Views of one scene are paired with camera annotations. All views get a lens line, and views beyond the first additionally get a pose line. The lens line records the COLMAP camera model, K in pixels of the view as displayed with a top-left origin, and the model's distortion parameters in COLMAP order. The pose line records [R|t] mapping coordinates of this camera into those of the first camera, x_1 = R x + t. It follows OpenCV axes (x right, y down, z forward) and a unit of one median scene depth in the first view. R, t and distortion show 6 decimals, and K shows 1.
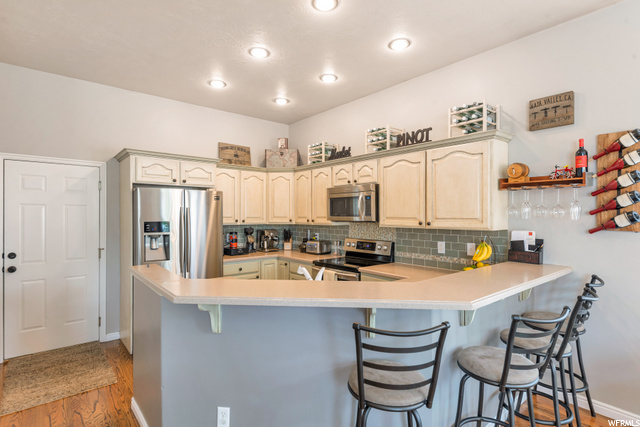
lens RADIAL K [[323.2, 0, 320.0], [0, 323.2, 213.5], [0, 0, 1]] dist [0.000461, 0.000316]
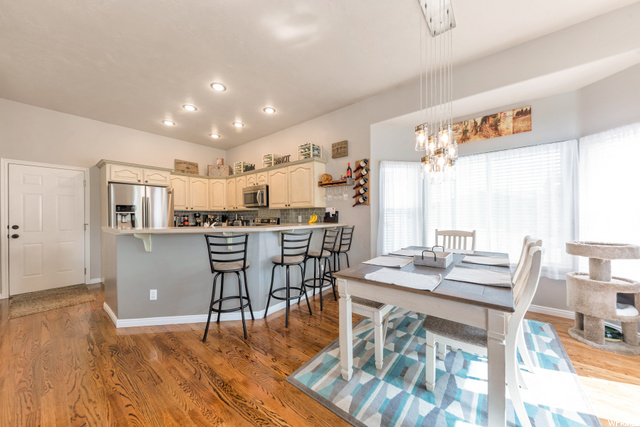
lens RADIAL K [[221.0, 0, 320.0], [0, 221.0, 213.5], [0, 0, 1]] dist [0.000675, -0.000144]
pose [[0.980752, -0.007734, 0.195103, 0.234896], [0.008236, 0.999965, -0.001760, 0.075370], [-0.195083, 0.003333, 0.980781, -0.281123]]
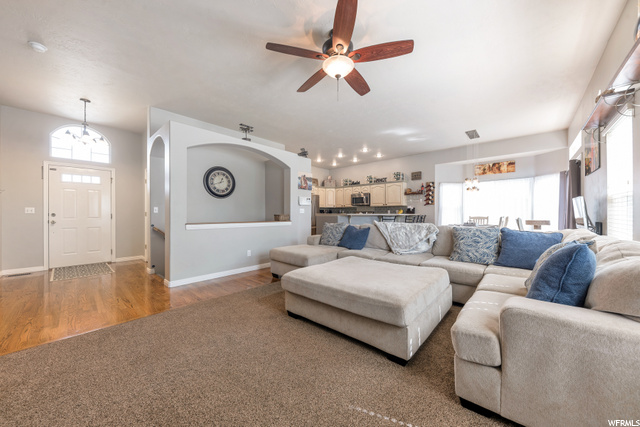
lens RADIAL K [[225.8, 0, 320.0], [0, 225.8, 213.5], [0, 0, 1]] dist [0.009888, 0.000013]
pose [[0.991431, -0.003151, 0.130595, -0.644984], [0.002642, 0.999988, 0.004068, 0.106829], [-0.130606, -0.003688, 0.991427, -1.247302]]
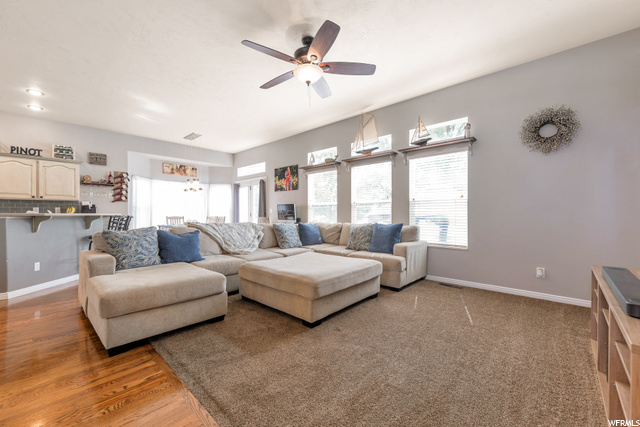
lens RADIAL K [[261.2, 0, 320.0], [0, 261.2, 213.5], [0, 0, 1]] dist [0.001886, 0.000150]
pose [[-0.121439, -0.001951, 0.992597, -1.354127], [-0.005807, 0.999982, 0.001255, 0.109782], [-0.992582, -0.005611, -0.121448, -0.484461]]
